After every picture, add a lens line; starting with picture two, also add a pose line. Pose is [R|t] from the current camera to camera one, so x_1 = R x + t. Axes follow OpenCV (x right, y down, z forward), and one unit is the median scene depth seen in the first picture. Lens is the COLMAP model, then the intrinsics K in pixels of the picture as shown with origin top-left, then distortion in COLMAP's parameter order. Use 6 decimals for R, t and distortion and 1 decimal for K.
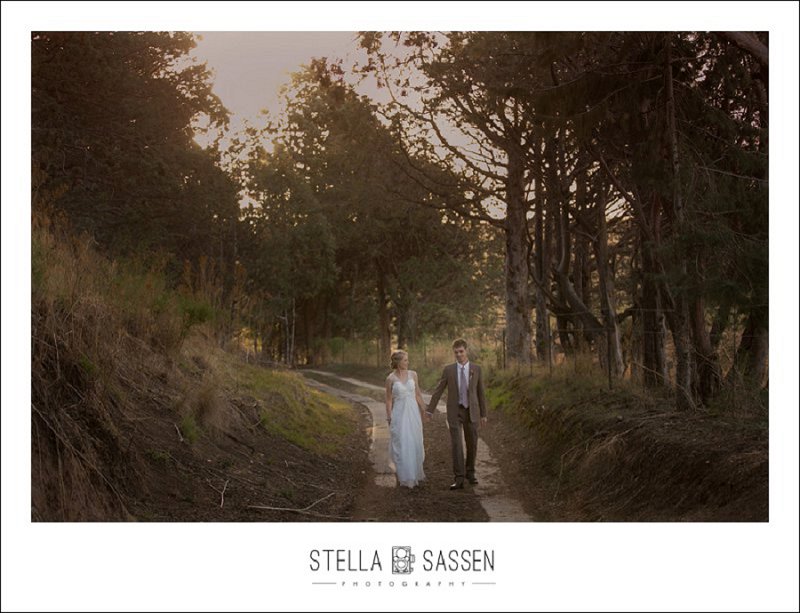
lens RADIAL K [[1661.0, 0, 400.0], [0, 1661.0, 306.5], [0, 0, 1]] dist [-0.348009, -0.026740]
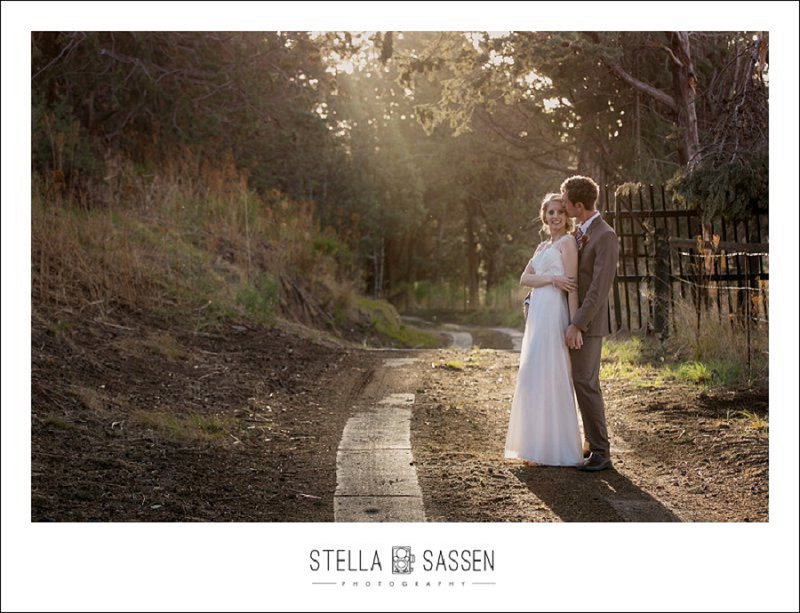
lens RADIAL K [[2390.0, 0, 400.0], [0, 2390.0, 306.5], [0, 0, 1]] dist [-0.082980, -0.325502]
pose [[0.998787, 0.018780, -0.045523, 0.012669], [-0.017775, 0.999591, 0.022380, 0.003350], [0.045924, -0.021544, 0.998713, -0.401226]]
